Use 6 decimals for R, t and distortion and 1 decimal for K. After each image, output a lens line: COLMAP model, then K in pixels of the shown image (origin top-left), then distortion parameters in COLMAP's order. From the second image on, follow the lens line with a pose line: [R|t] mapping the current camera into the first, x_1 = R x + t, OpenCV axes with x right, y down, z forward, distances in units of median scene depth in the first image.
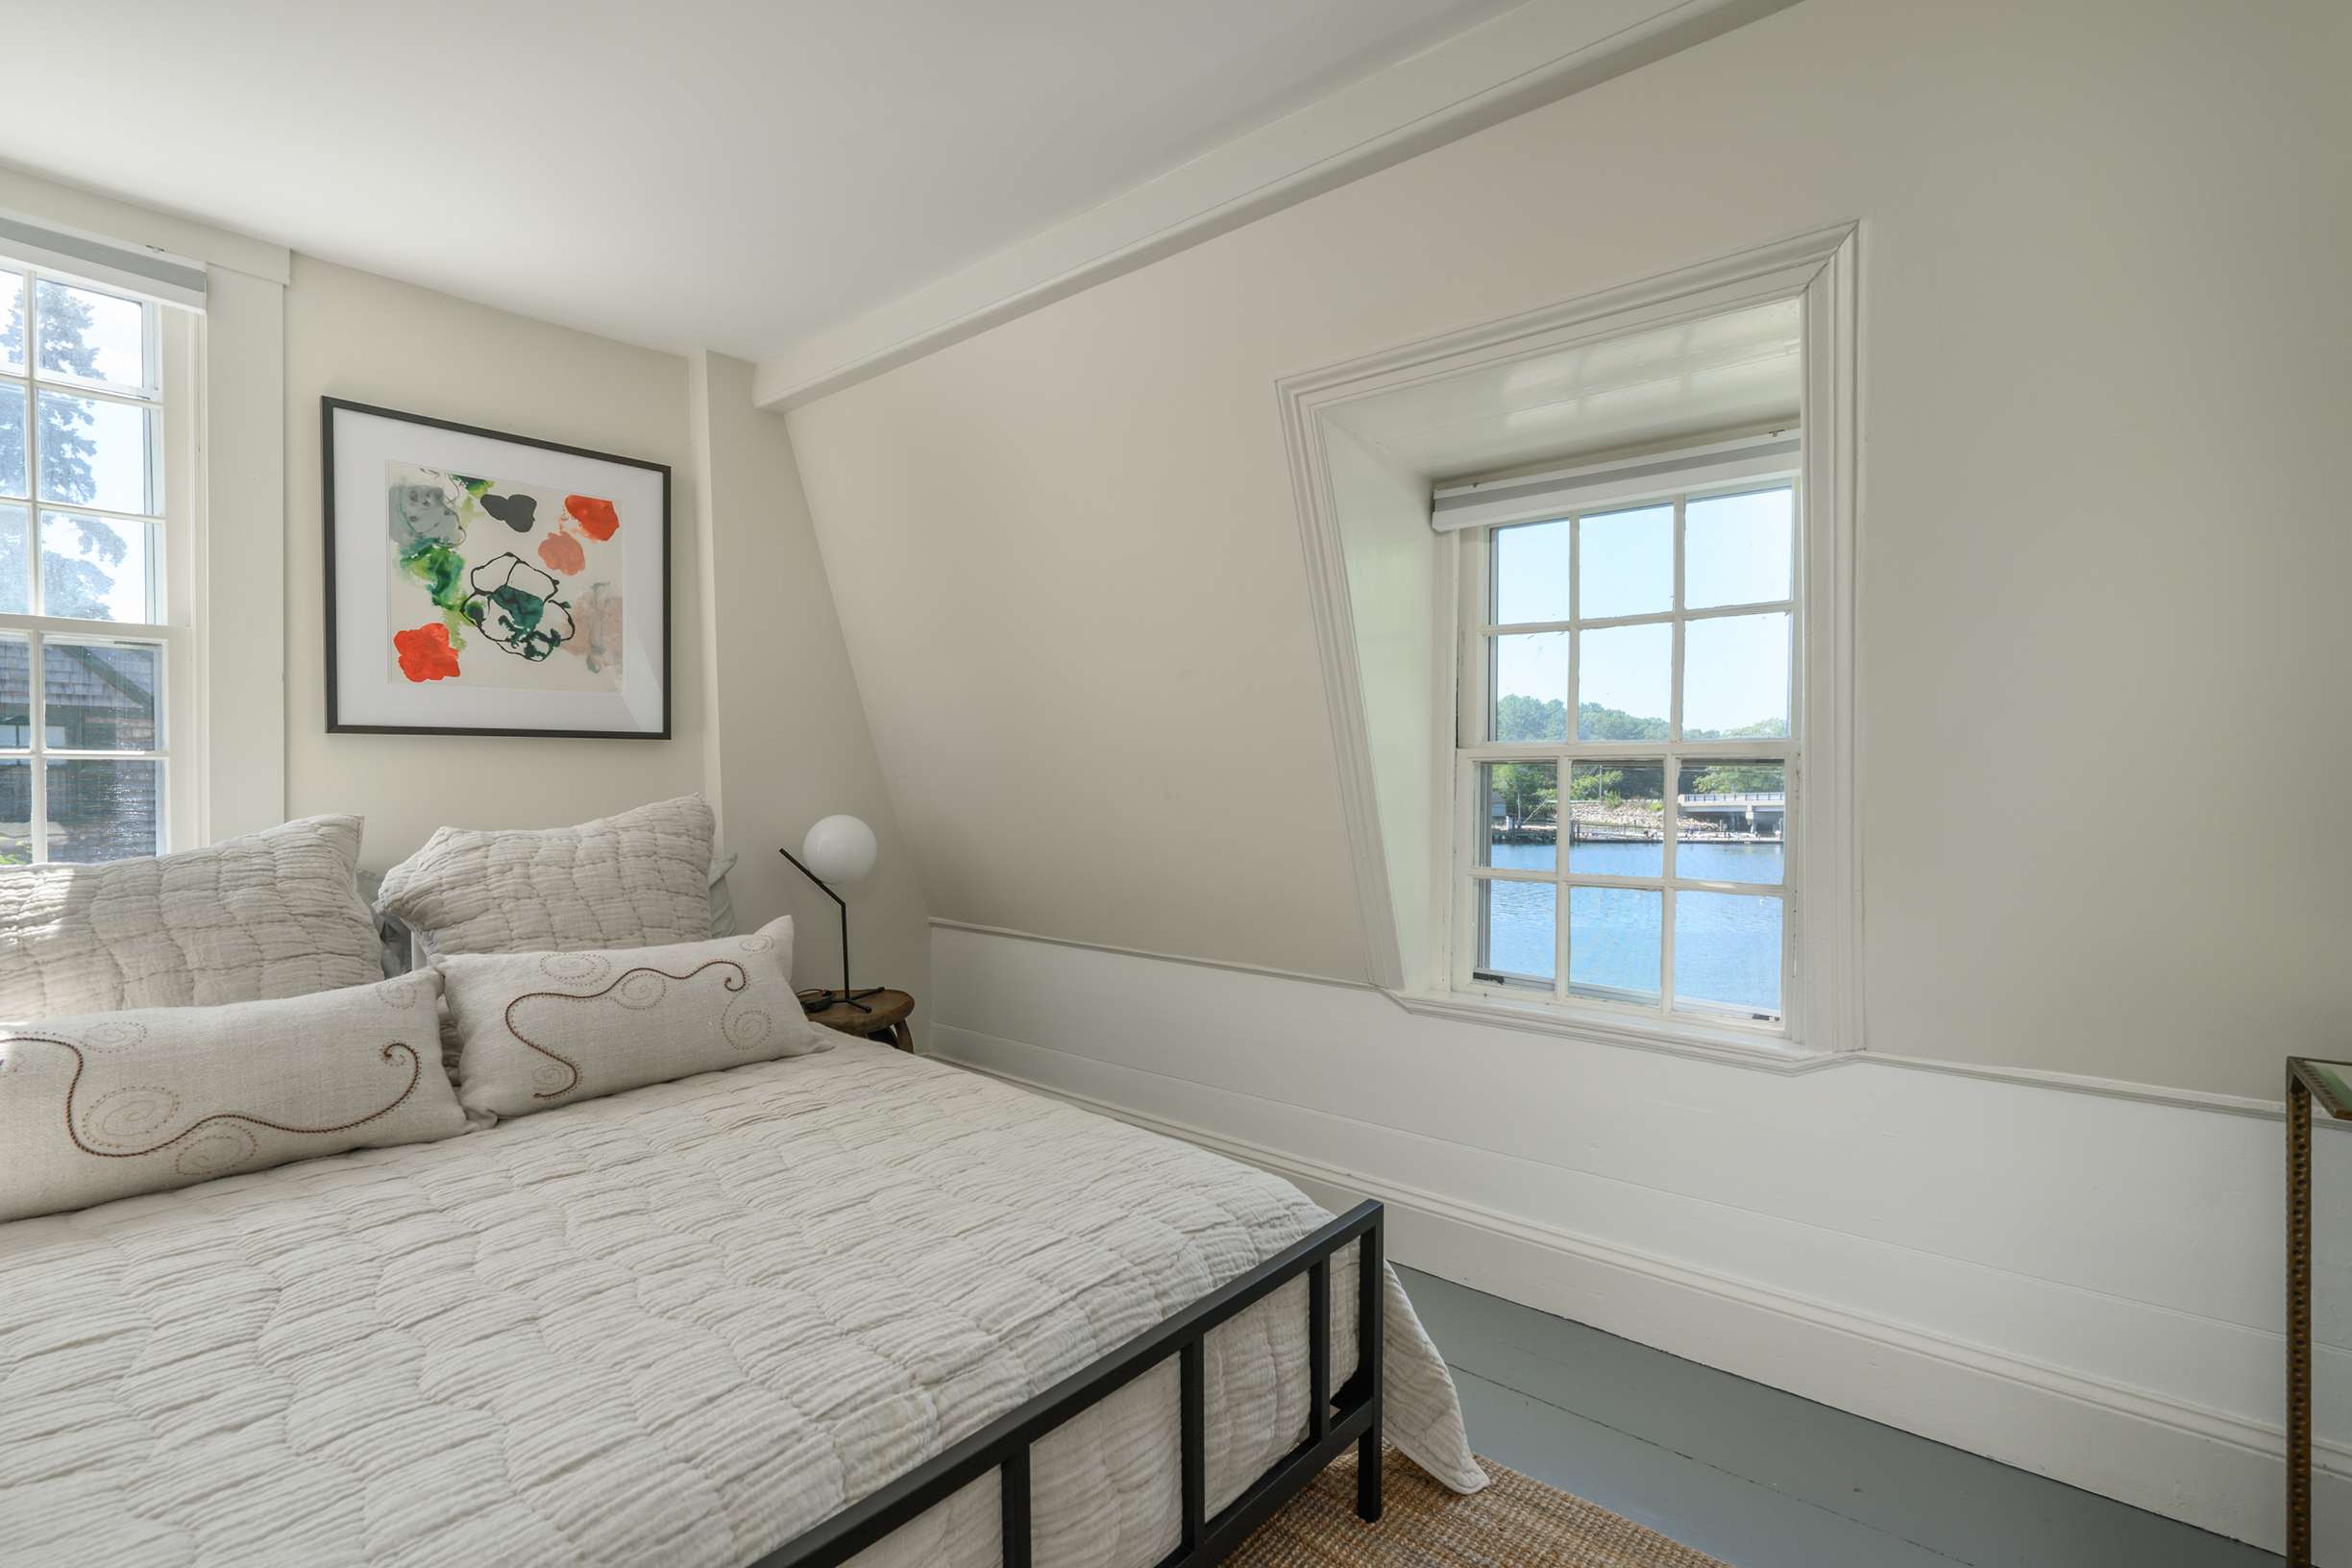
lens RADIAL K [[1044.1, 0, 1178.3], [0, 1044.1, 792.2], [0, 0, 1]] dist [-0.000574, -0.000168]
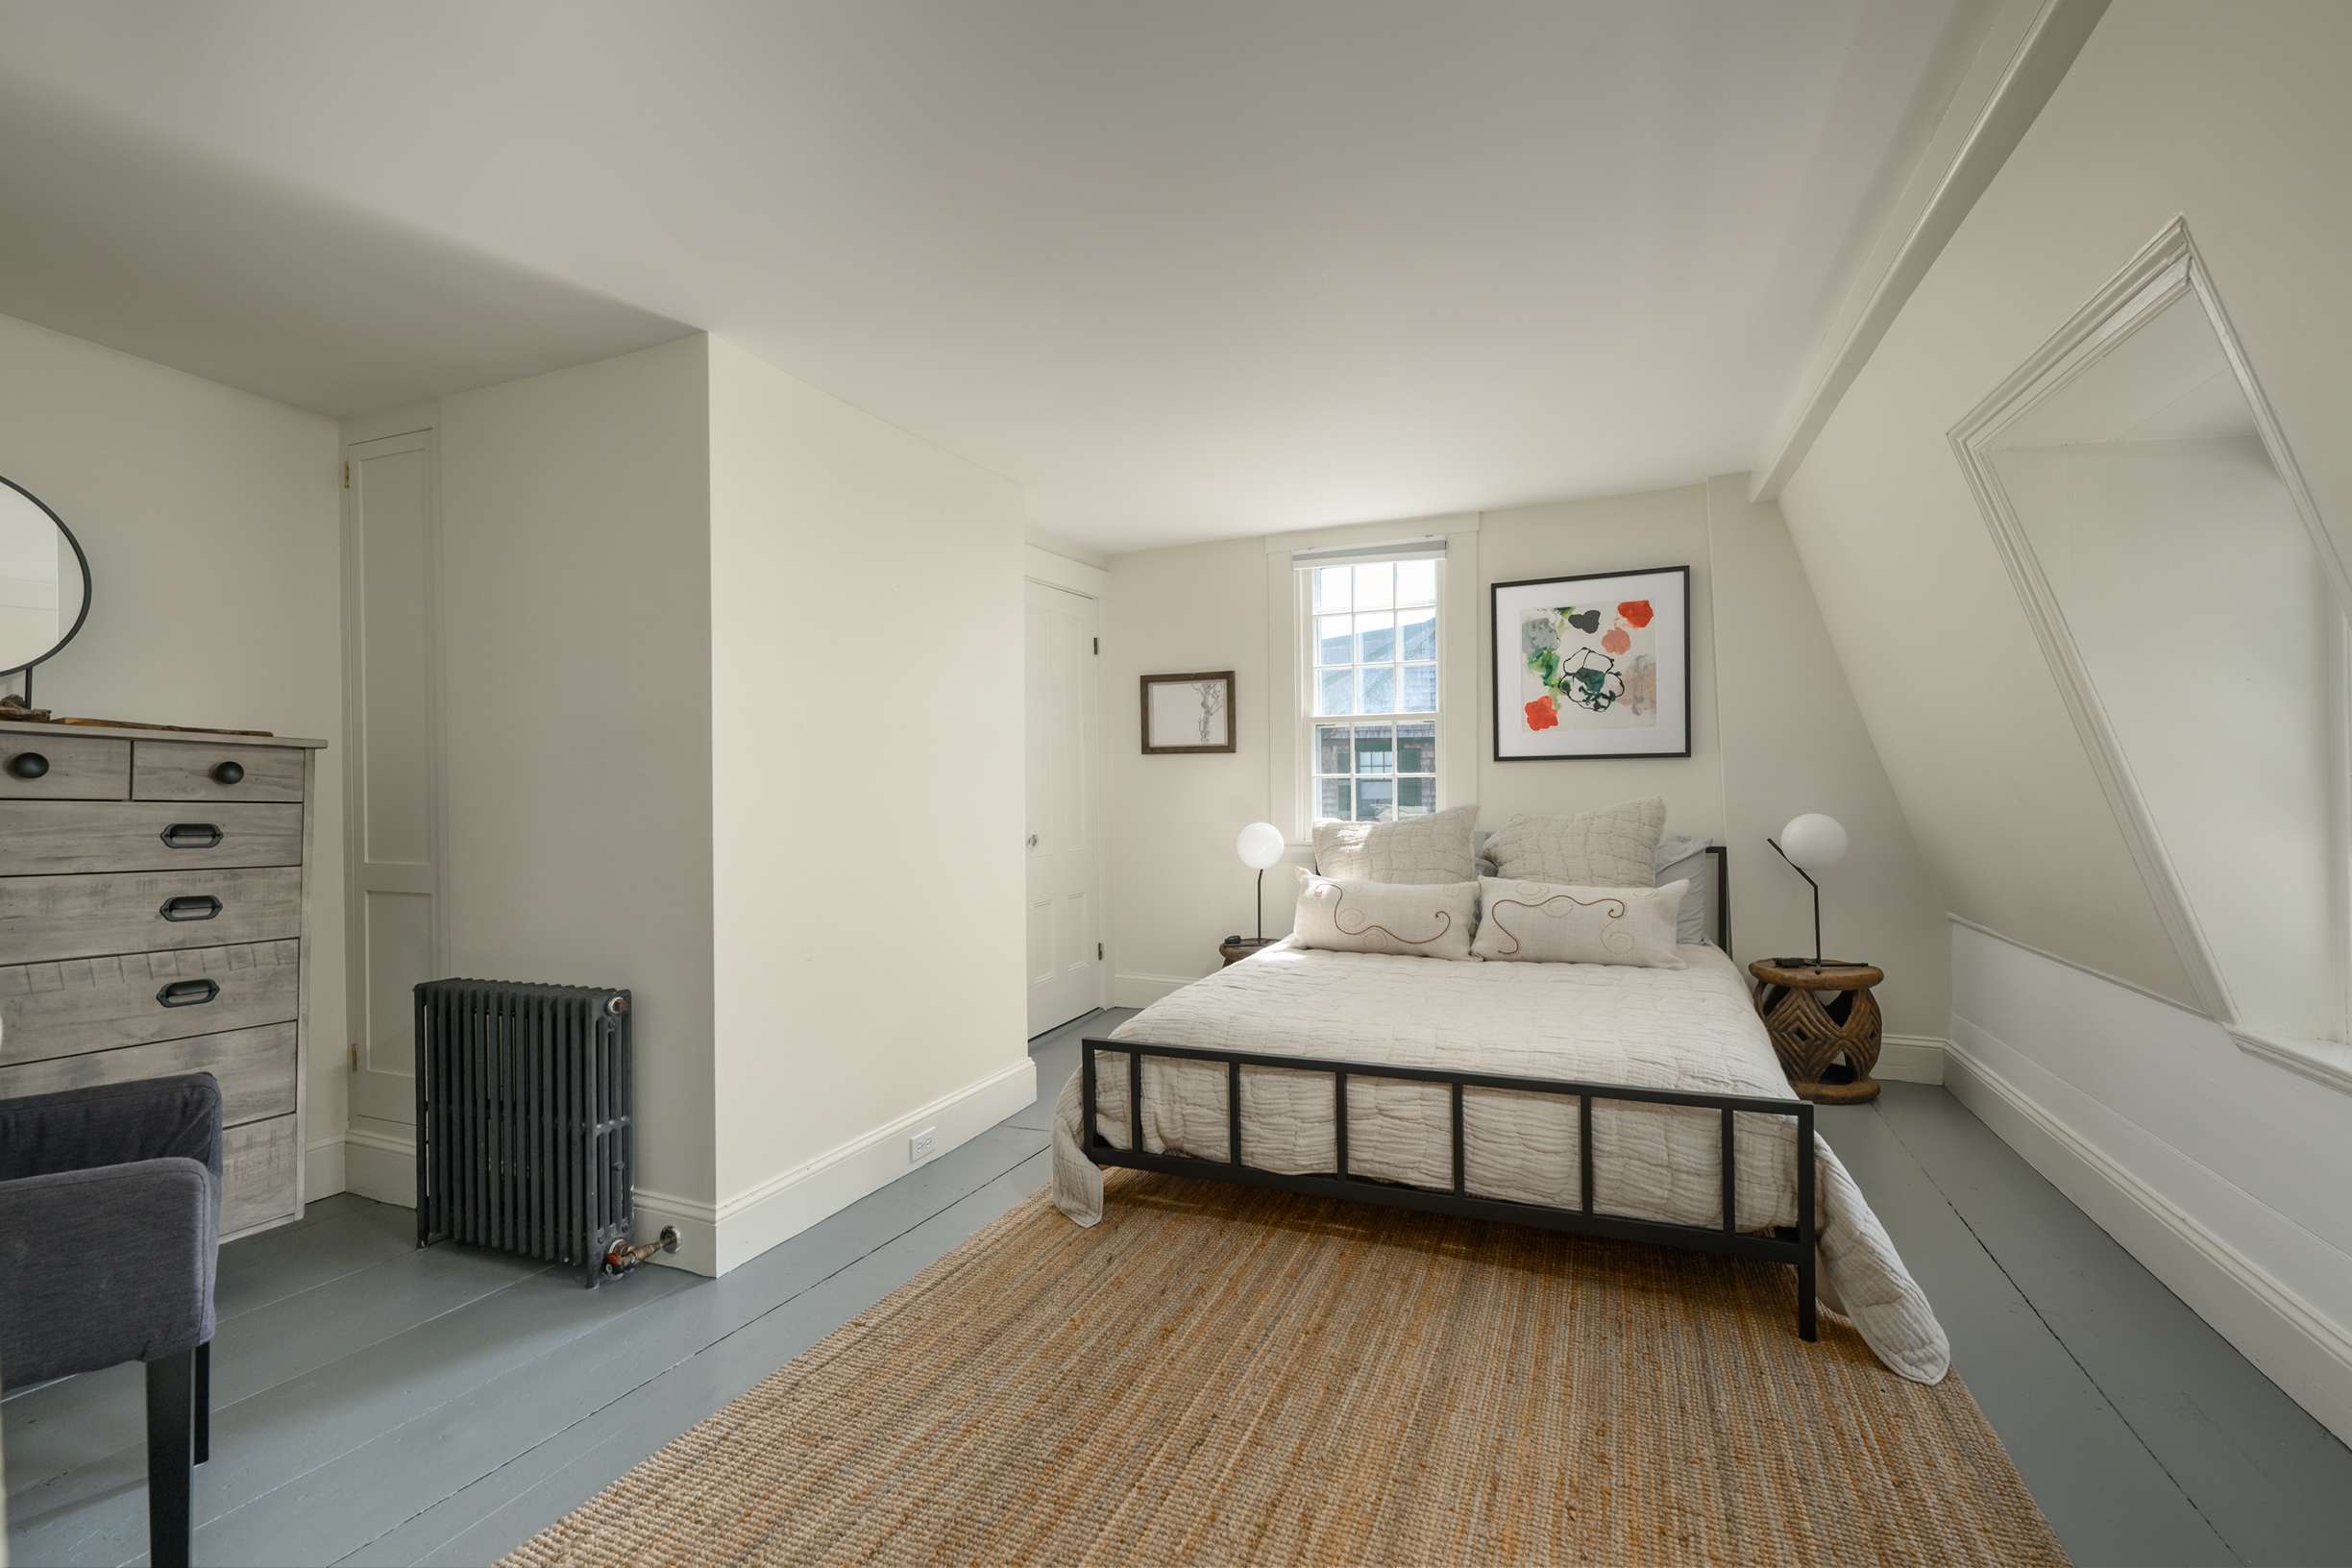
lens RADIAL K [[1044.1, 0, 1175.1], [0, 1044.1, 786.2], [0, 0, 1]] dist [-0.000574, -0.000168]
pose [[0.305353, -0.002162, -0.952237, 0.748279], [-0.006298, 0.999971, -0.004290, -0.000933], [0.952218, 0.007307, 0.305331, -0.112758]]
